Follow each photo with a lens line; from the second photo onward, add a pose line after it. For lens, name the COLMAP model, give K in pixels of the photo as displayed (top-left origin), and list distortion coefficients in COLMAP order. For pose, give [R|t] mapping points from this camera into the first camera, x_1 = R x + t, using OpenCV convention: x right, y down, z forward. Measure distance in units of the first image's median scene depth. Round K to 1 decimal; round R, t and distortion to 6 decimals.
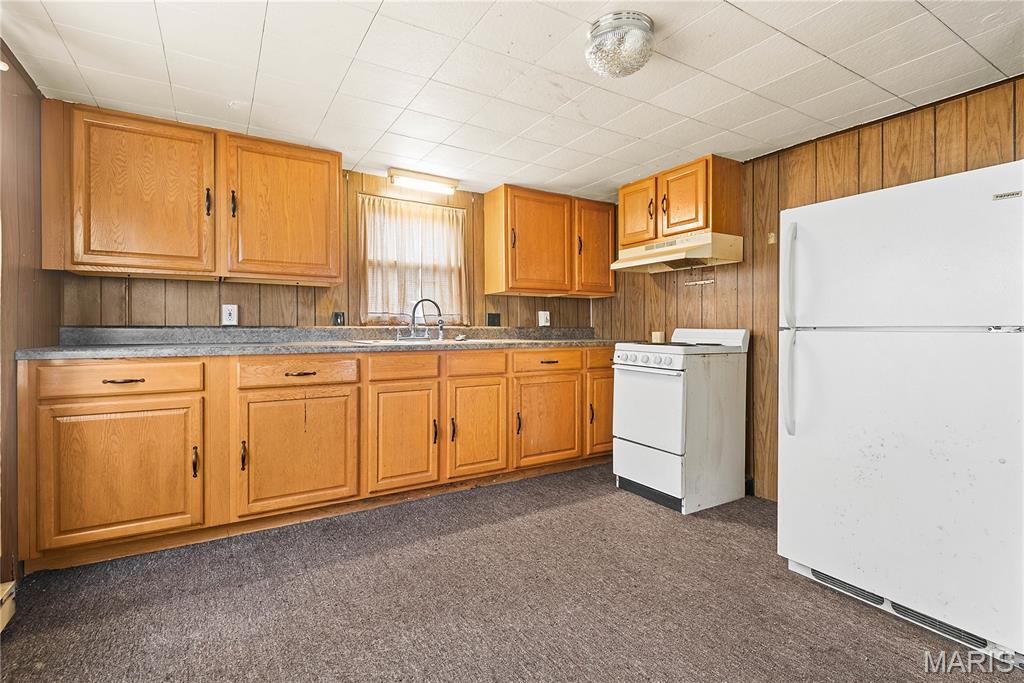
lens RADIAL K [[483.8, 0, 520.9], [0, 483.8, 333.1], [0, 0, 1]] dist [0.007295, -0.006349]
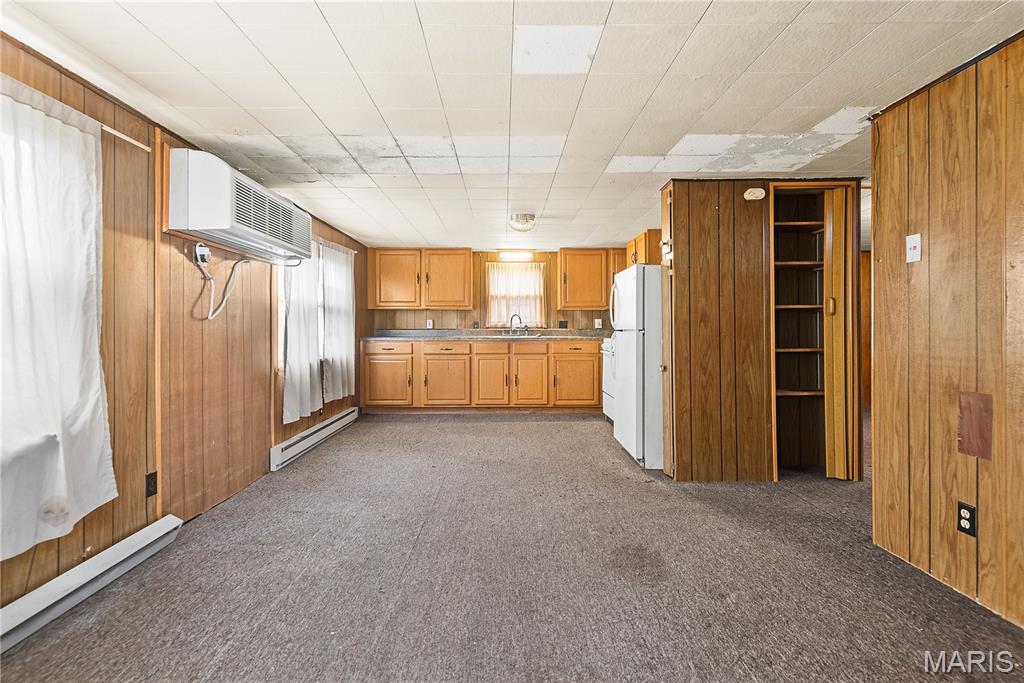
lens RADIAL K [[483.8, 0, 509.5], [0, 483.8, 334.4], [0, 0, 1]] dist [0.007295, -0.006349]
pose [[0.860631, 0.003887, -0.509215, 0.876661], [-0.003306, 0.999992, 0.002046, 0.004939], [0.509219, -0.000077, 0.860637, -0.760925]]
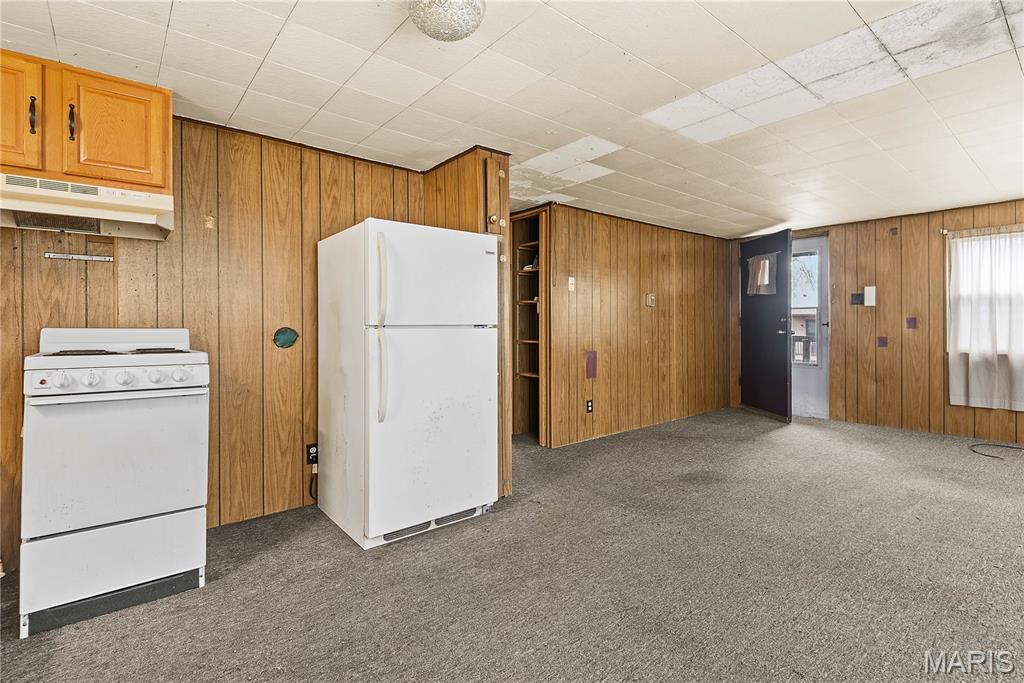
lens RADIAL K [[483.8, 0, 497.5], [0, 483.8, 323.8], [0, 0, 1]] dist [0.007295, -0.006349]
pose [[-0.129438, 0.002476, 0.991584, -0.396511], [0.013469, 0.999909, -0.000738, -0.007500], [-0.991496, 0.013260, -0.129460, 0.601673]]
